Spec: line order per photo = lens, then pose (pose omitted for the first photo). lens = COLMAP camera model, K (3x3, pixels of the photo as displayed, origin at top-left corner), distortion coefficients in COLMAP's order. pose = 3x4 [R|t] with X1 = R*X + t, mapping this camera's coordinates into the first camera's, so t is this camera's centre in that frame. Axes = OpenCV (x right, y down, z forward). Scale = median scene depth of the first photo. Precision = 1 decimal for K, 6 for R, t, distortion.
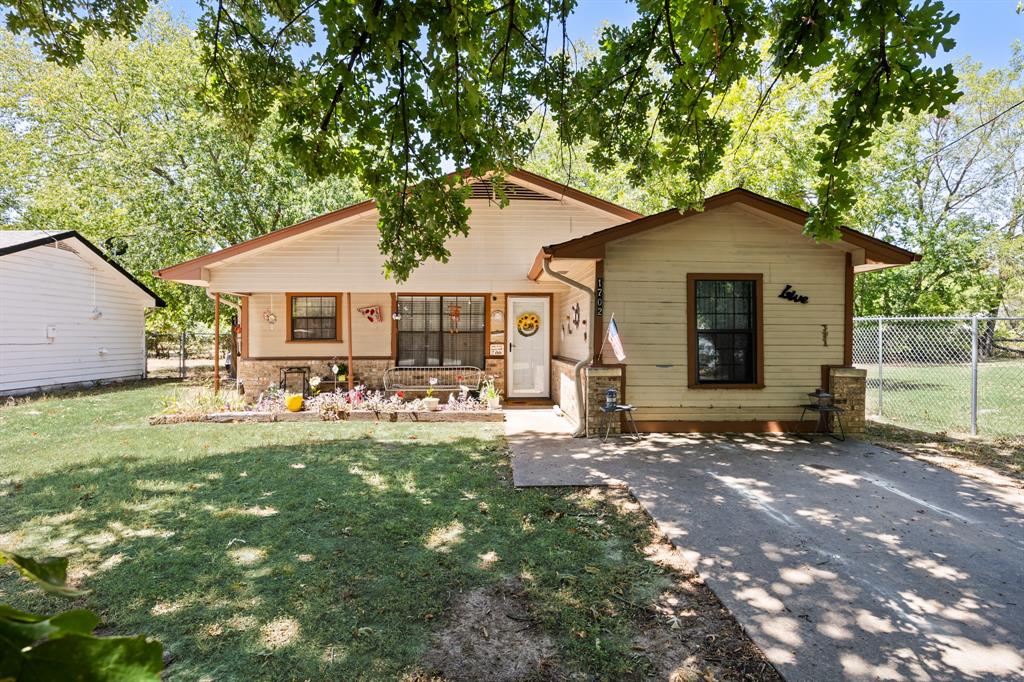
lens RADIAL K [[457.7, 0, 512.0], [0, 457.7, 341.0], [0, 0, 1]] dist [-0.002681, -0.000388]
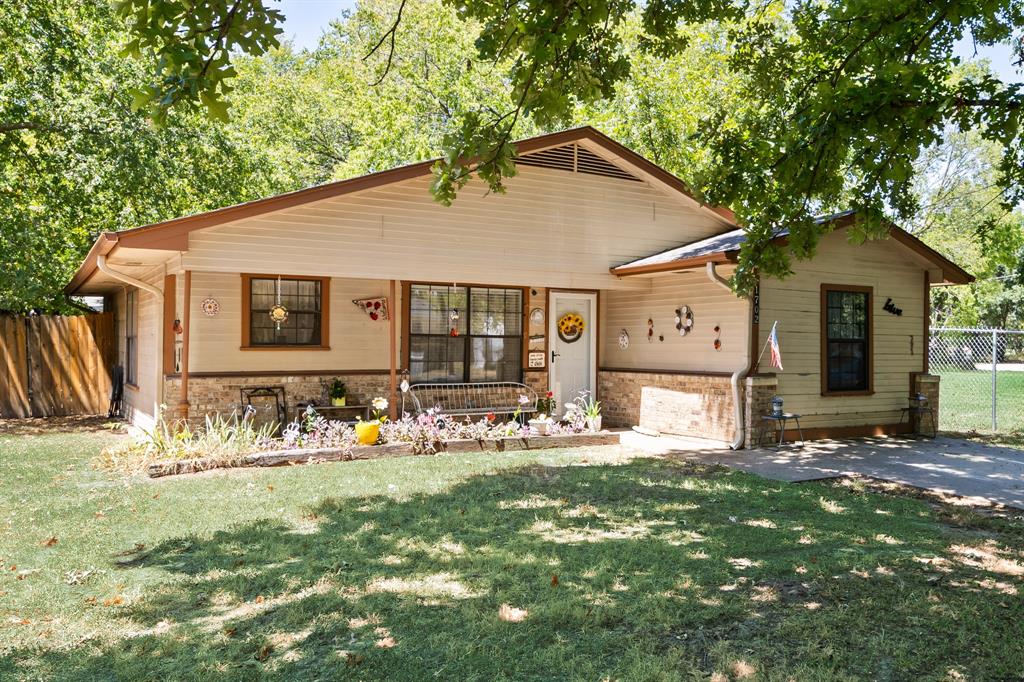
lens RADIAL K [[844.4, 0, 512.0], [0, 844.4, 341.0], [0, 0, 1]] dist [-0.002547, 0.000792]
pose [[0.886359, 0.008063, 0.462928, -0.903478], [-0.004777, 0.999954, -0.008271, -0.000596], [-0.462974, 0.005120, 0.886357, -0.288389]]
